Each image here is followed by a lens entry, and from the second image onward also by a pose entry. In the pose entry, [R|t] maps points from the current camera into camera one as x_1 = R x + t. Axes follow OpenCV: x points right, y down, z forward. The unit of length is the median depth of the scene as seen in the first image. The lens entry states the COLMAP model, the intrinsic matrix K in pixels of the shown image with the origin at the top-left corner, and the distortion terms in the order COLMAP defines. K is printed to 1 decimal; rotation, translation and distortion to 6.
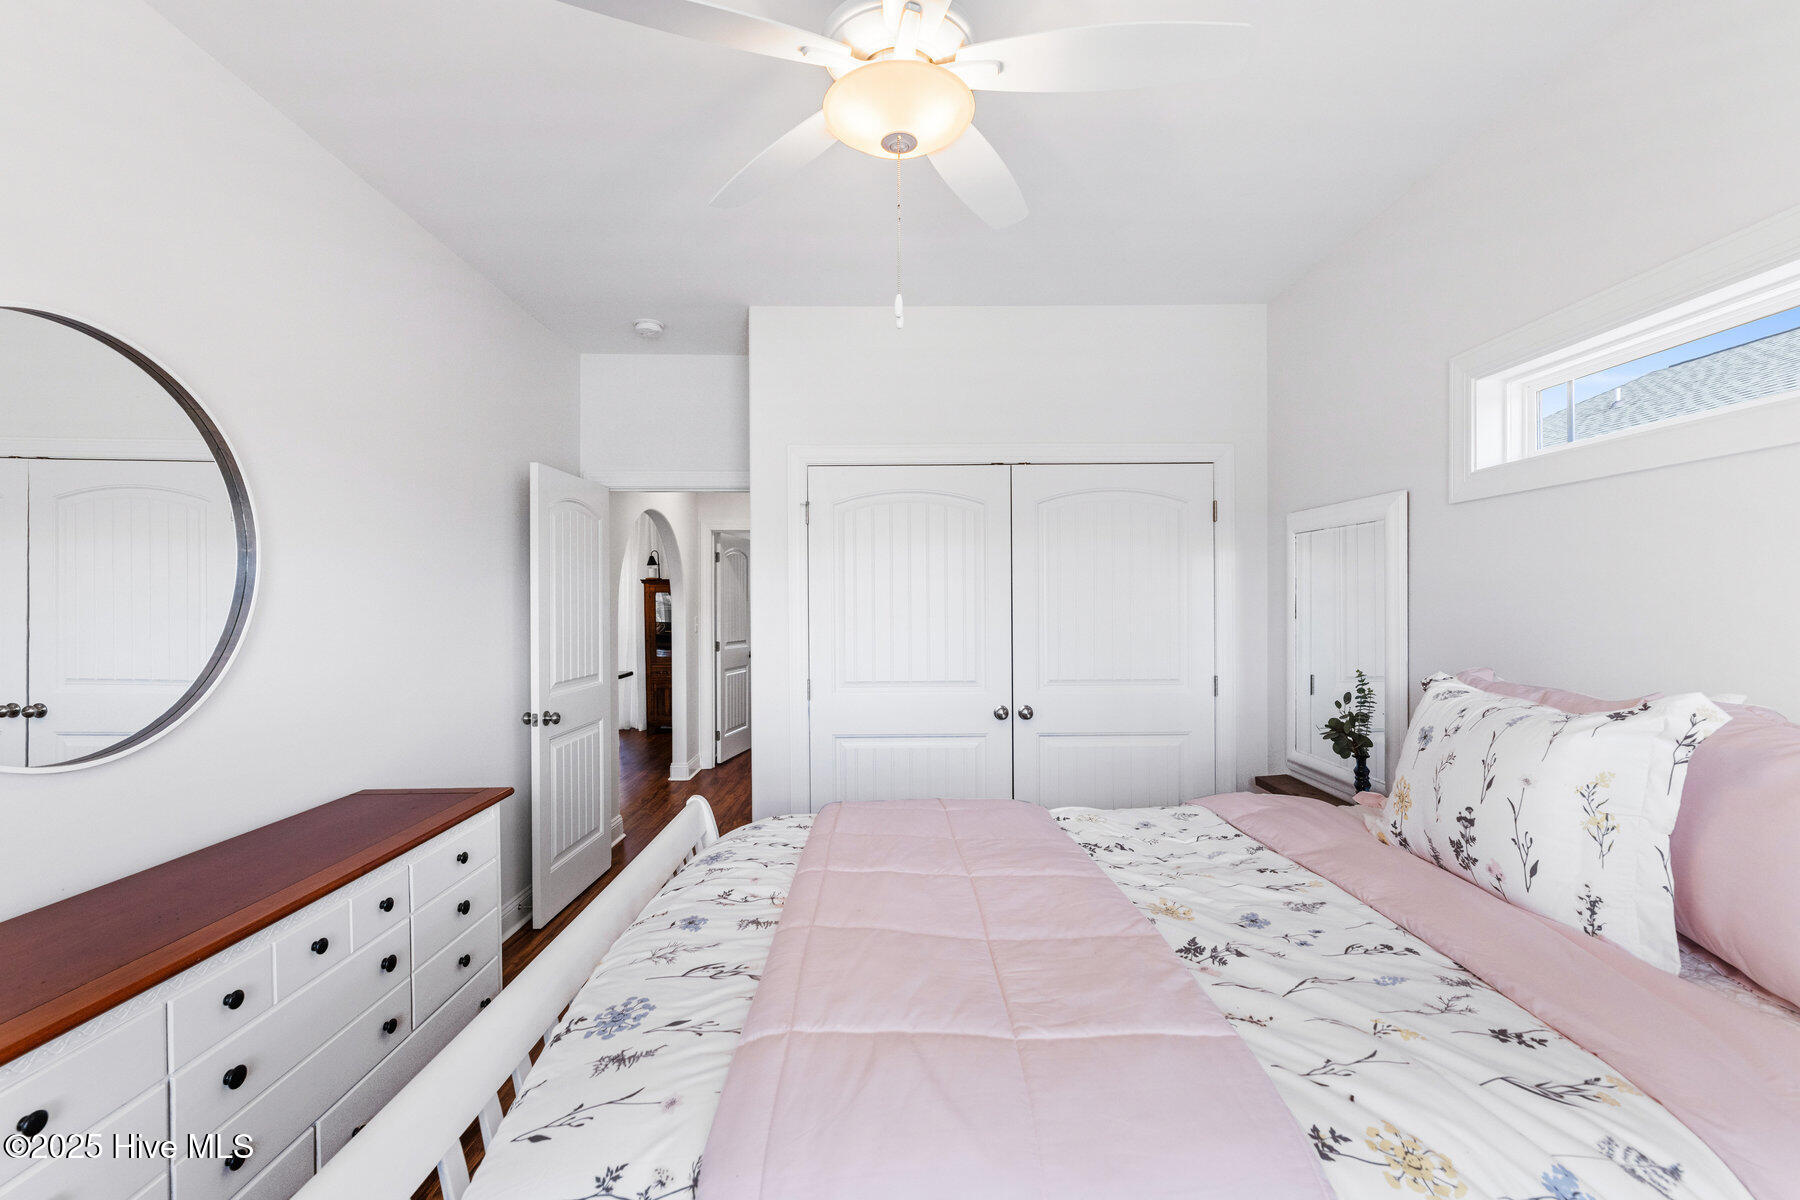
lens RADIAL K [[778.9, 0, 906.2], [0, 778.9, 607.2], [0, 0, 1]] dist [-0.002852, -0.001564]
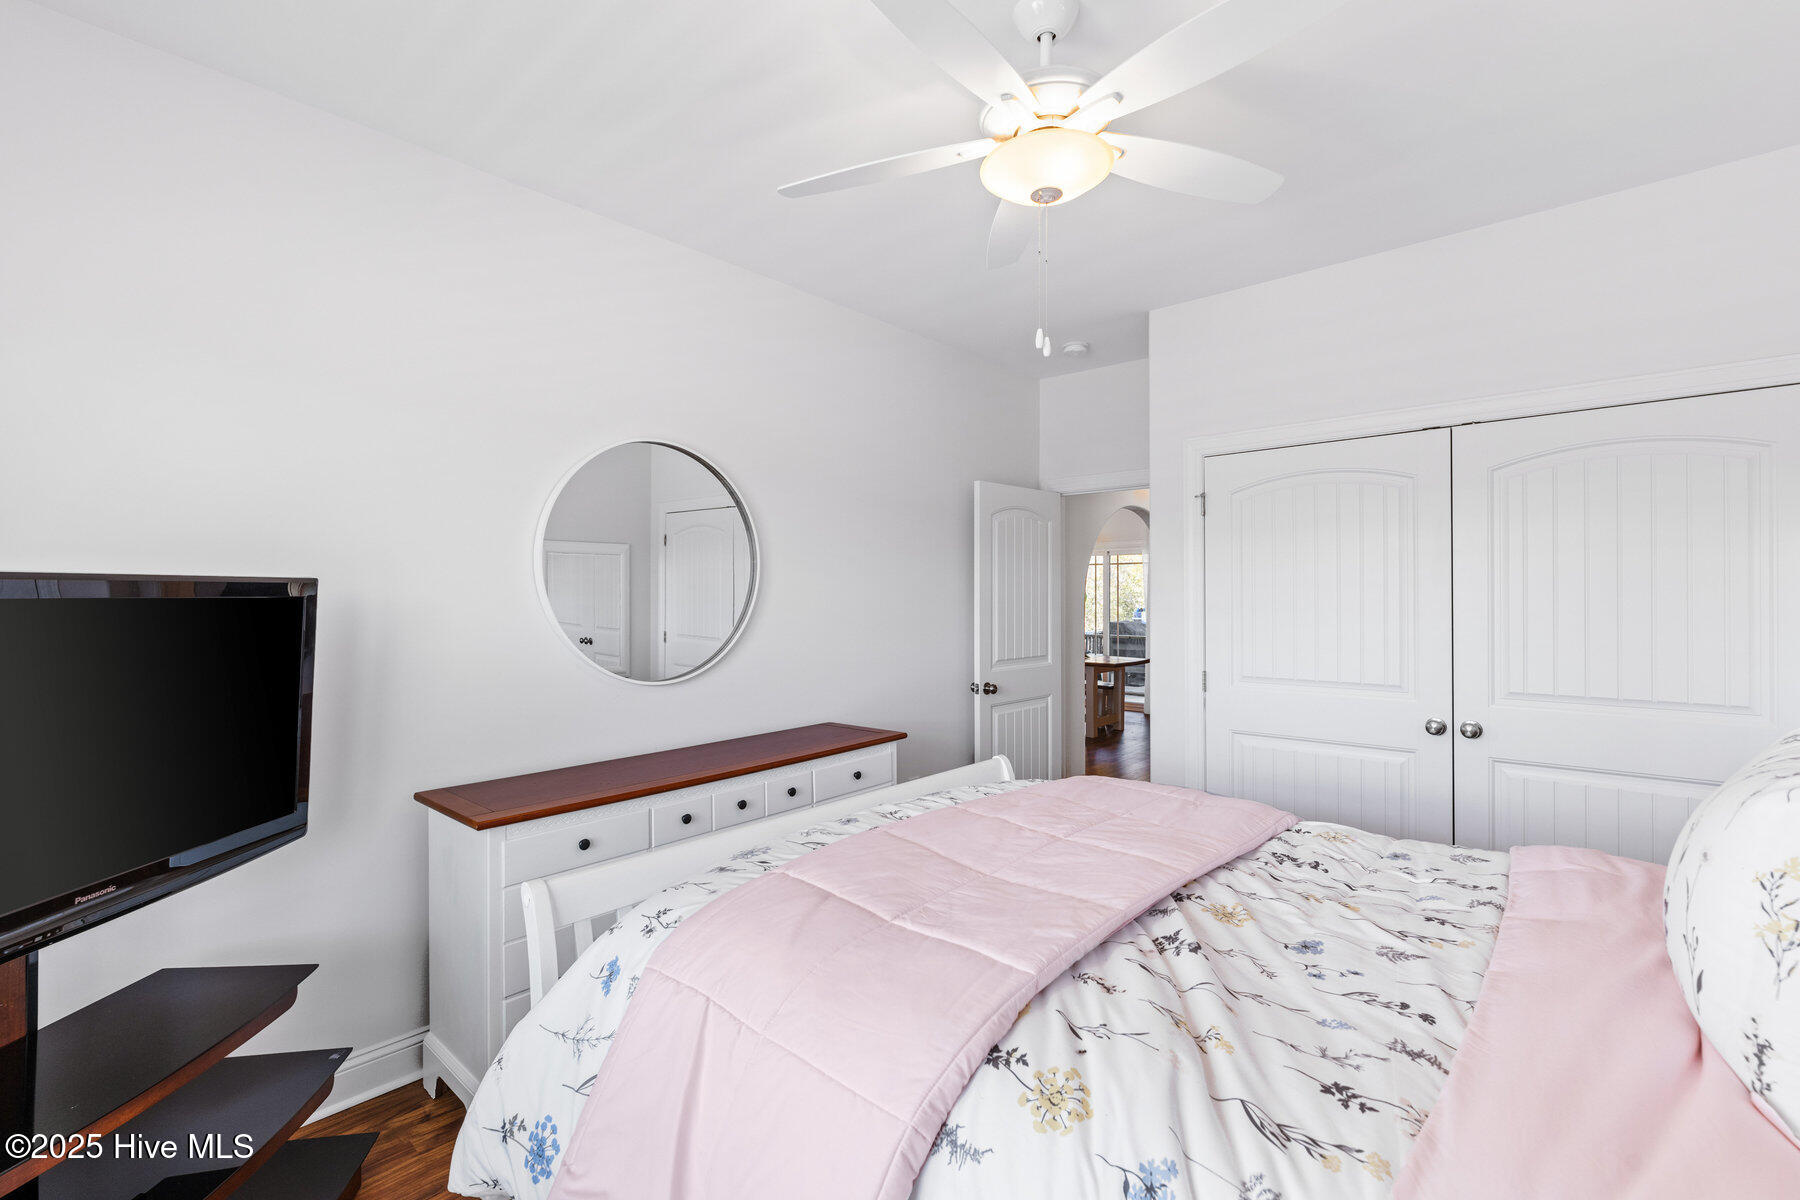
lens RADIAL K [[778.9, 0, 908.6], [0, 778.9, 592.7], [0, 0, 1]] dist [-0.002852, -0.001564]
pose [[0.746253, 0.000562, -0.665663, 0.669527], [-0.004816, 0.999978, -0.004555, -0.002822], [0.665645, 0.006606, 0.746239, 0.012129]]
